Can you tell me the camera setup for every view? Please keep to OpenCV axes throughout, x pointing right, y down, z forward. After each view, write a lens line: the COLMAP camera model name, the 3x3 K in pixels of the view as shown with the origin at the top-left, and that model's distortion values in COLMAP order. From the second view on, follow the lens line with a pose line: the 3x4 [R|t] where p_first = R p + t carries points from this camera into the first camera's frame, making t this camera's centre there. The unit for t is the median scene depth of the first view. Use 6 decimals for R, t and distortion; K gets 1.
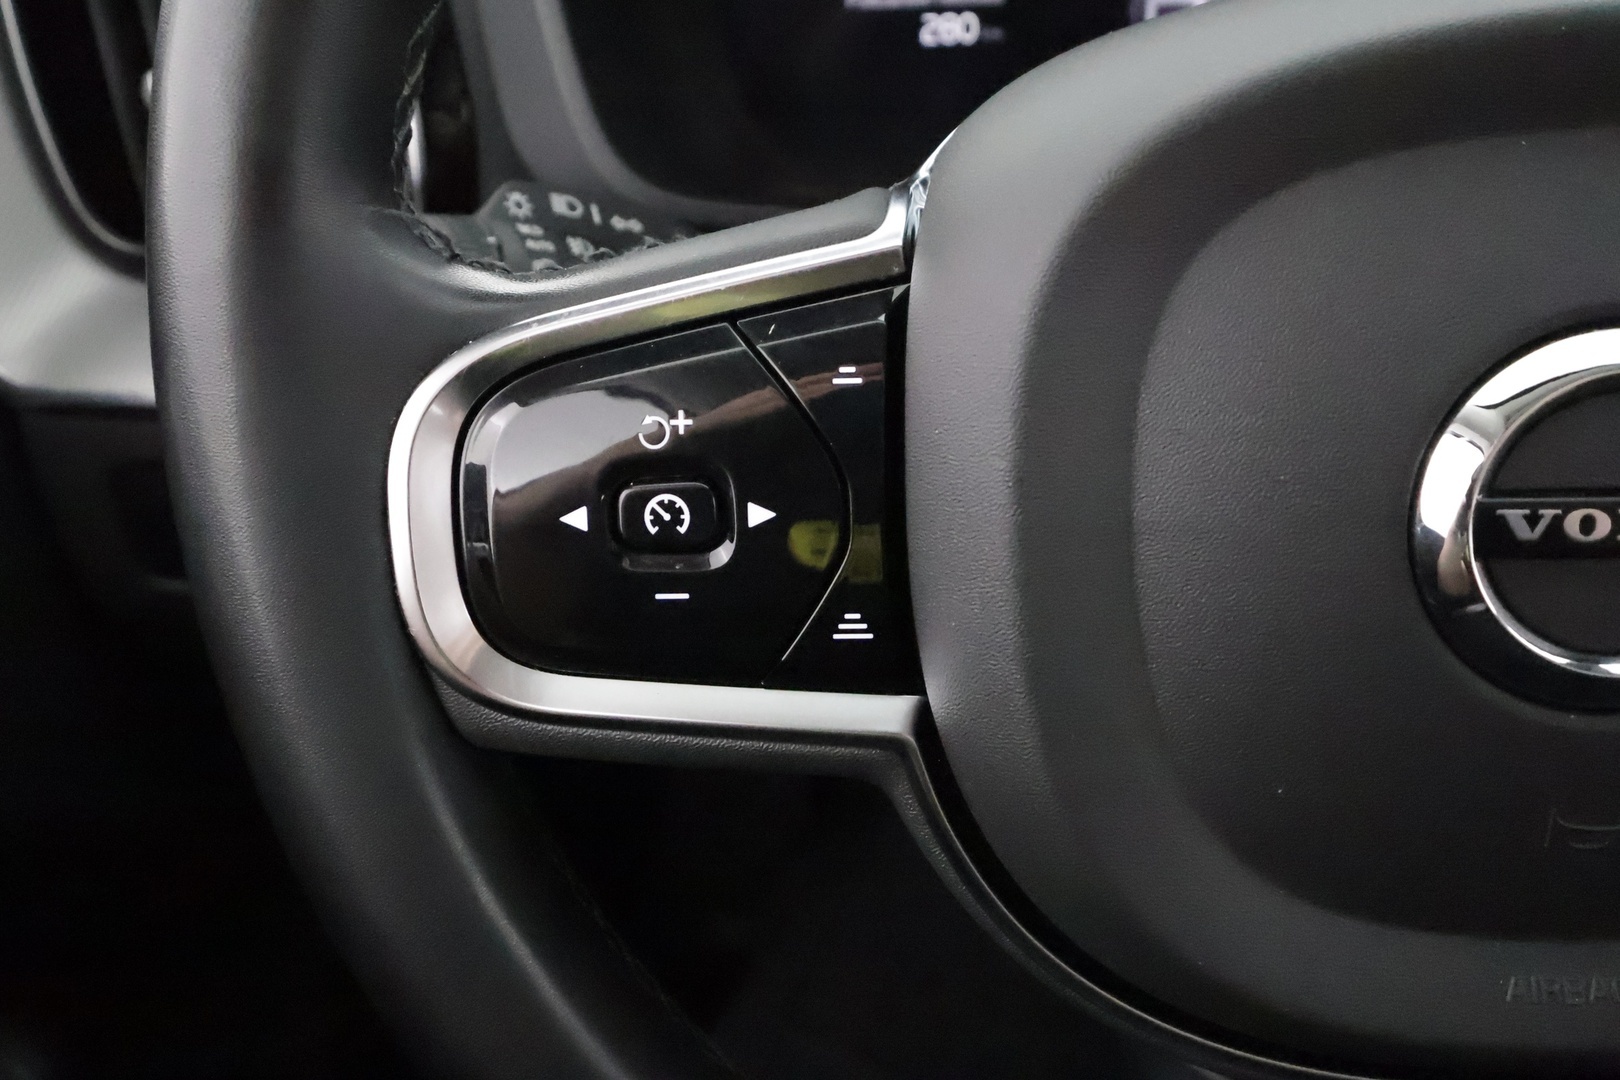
lens RADIAL K [[1276.9, 0, 810.0], [0, 1276.9, 540.0], [0, 0, 1]] dist [-0.002155, -0.001228]
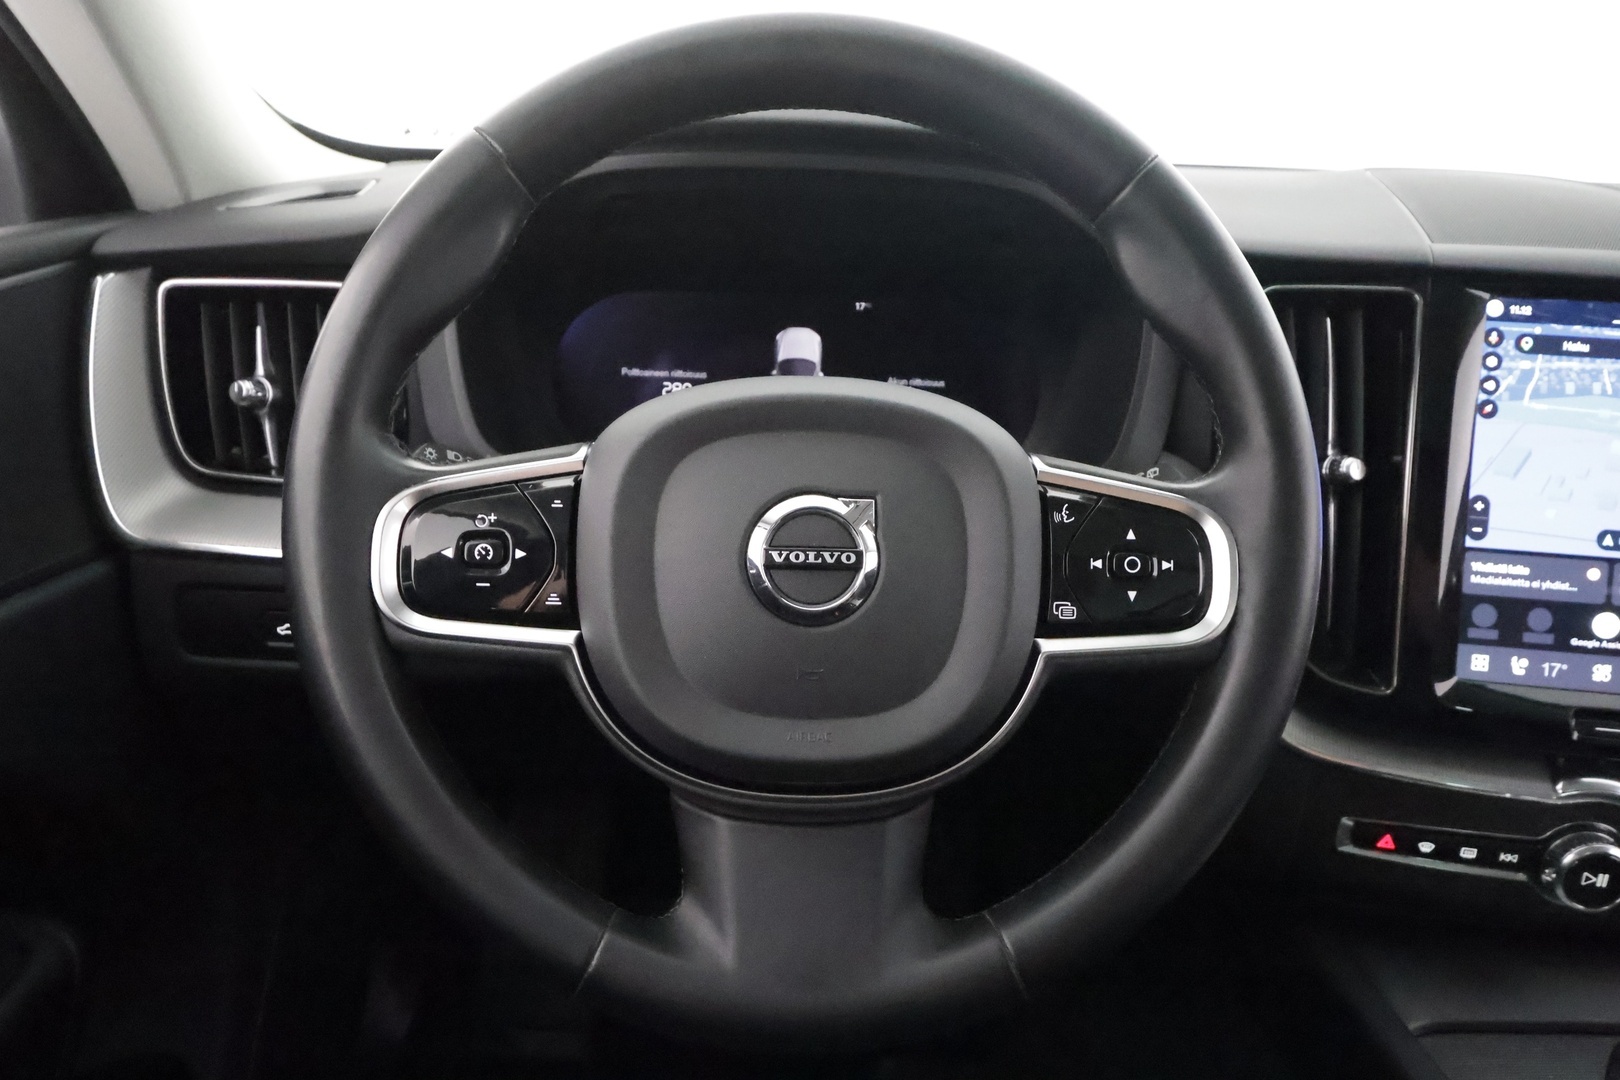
lens RADIAL K [[1118.5, 0, 807.6], [0, 1118.5, 544.8], [0, 0, 1]] dist [-0.003897, 0.000632]
pose [[0.989969, 0.060648, 0.127602, 0.250356], [-0.027799, 0.969136, -0.244954, 0.506908], [-0.138520, 0.238950, 0.961101, -1.291032]]
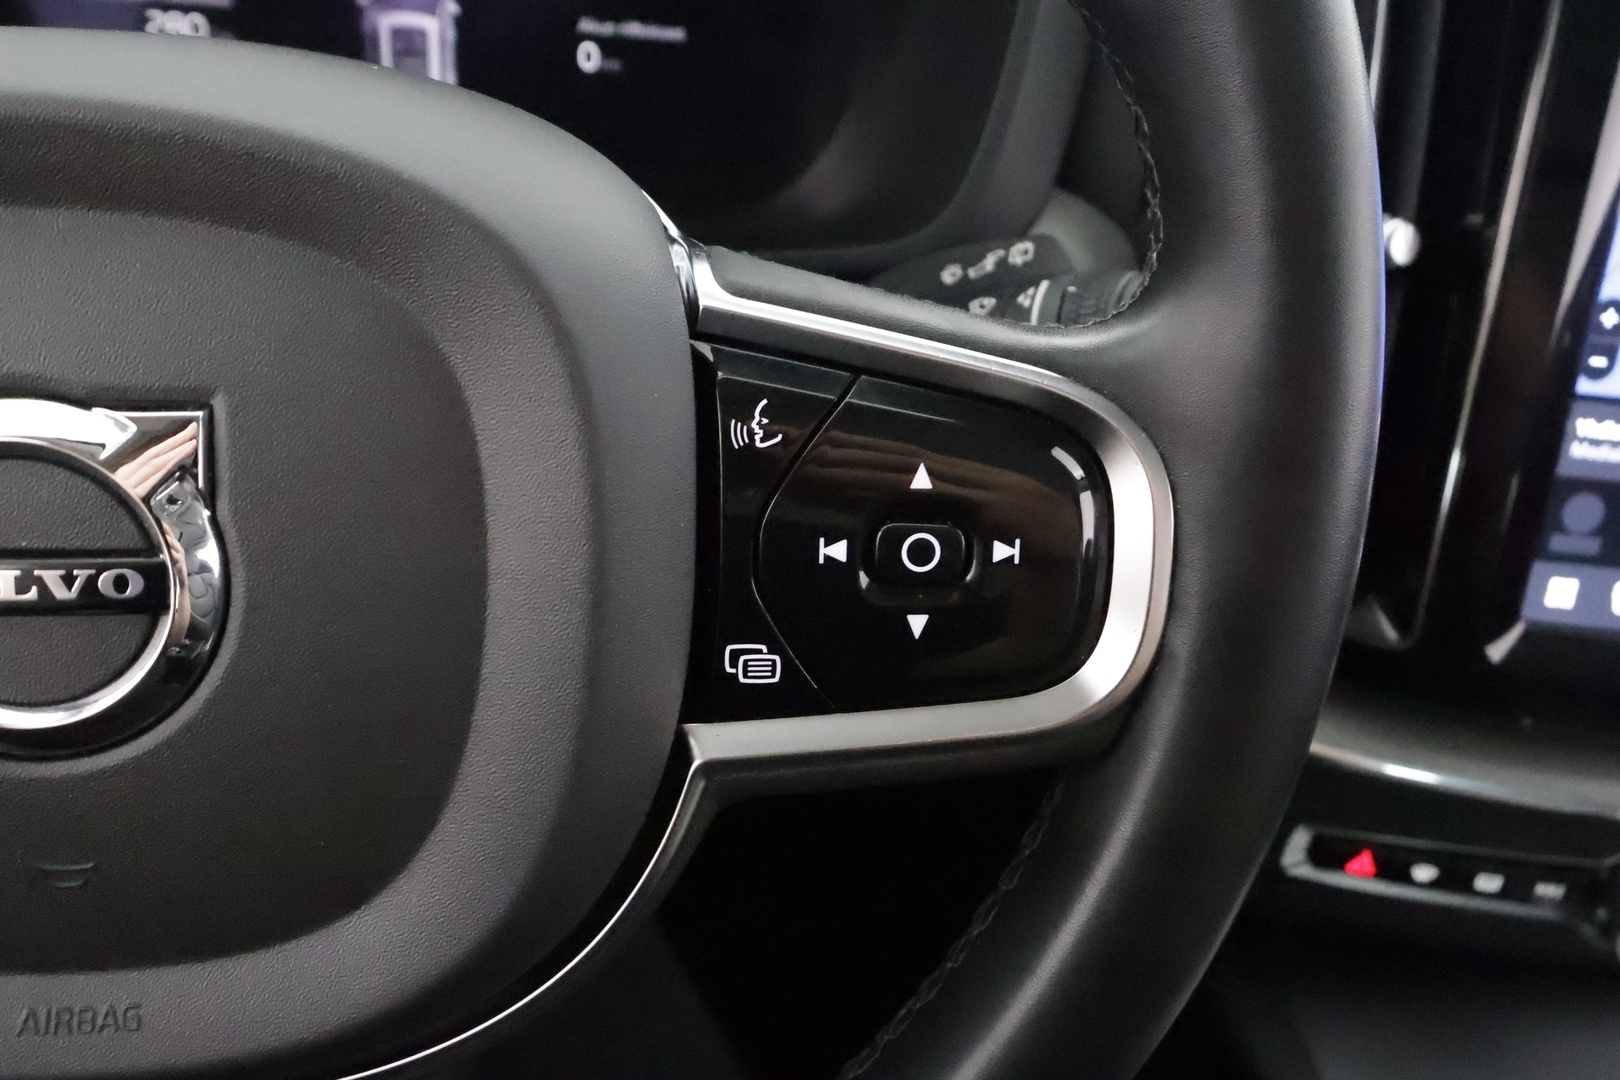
lens RADIAL K [[1276.9, 0, 810.0], [0, 1276.9, 540.0], [0, 0, 1]] dist [-0.002155, -0.001228]
pose [[0.971464, 0.025361, 0.235827, 0.868992], [-0.026409, 0.999650, 0.001288, -0.051099], [-0.235712, -0.007479, 0.971794, -0.175674]]
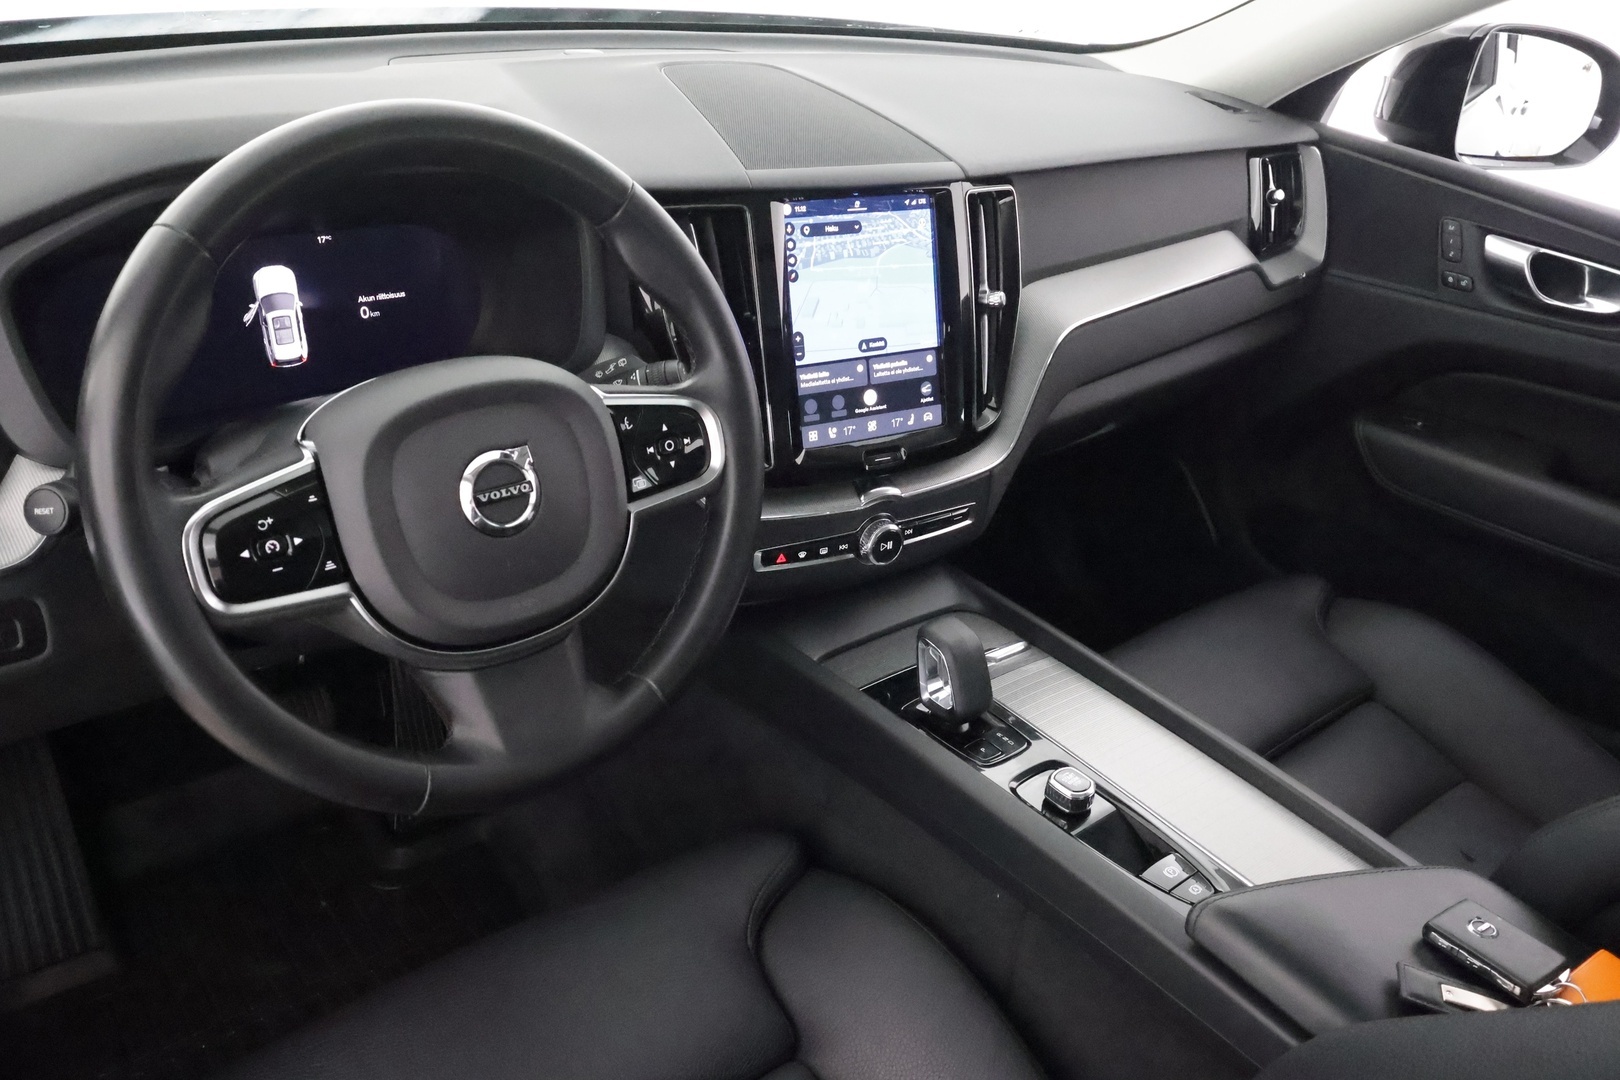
lens RADIAL K [[1276.9, 0, 810.0], [0, 1276.9, 540.0], [0, 0, 1]] dist [-0.002155, -0.001228]
pose [[0.703671, -0.225884, 0.673664, -1.457056], [0.272136, 0.961503, 0.038141, 0.233043], [-0.656345, 0.156490, 0.738053, -2.625721]]
